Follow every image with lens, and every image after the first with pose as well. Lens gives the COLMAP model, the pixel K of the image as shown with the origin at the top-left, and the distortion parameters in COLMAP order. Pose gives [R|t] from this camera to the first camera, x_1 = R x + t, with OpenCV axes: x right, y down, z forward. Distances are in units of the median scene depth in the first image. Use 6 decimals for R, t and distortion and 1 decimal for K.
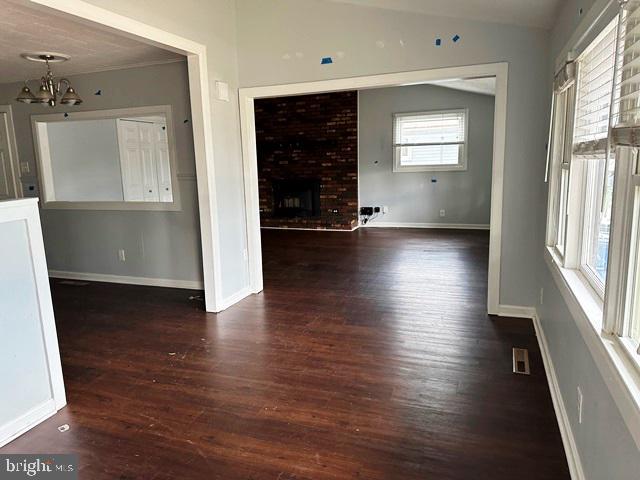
lens RADIAL K [[442.4, 0, 320.0], [0, 442.4, 240.0], [0, 0, 1]] dist [0.123234, -0.222599]
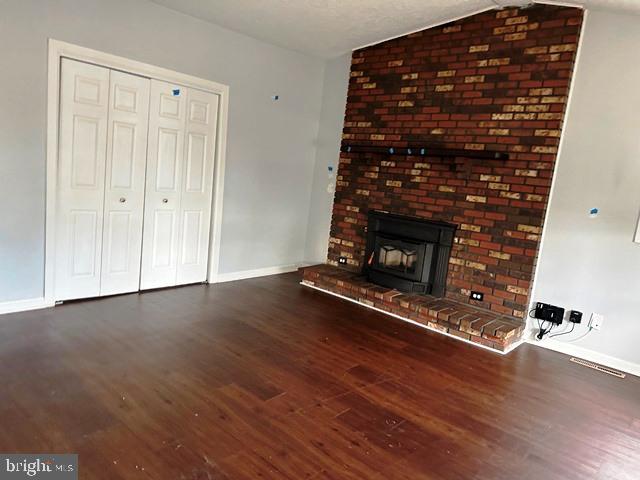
lens RADIAL K [[442.4, 0, 320.0], [0, 442.4, 240.0], [0, 0, 1]] dist [0.123234, -0.222599]
pose [[0.919674, 0.183658, -0.347088, 0.036662], [-0.199068, 0.979945, -0.008941, -0.087826], [0.338485, 0.077317, 0.937790, 0.486877]]
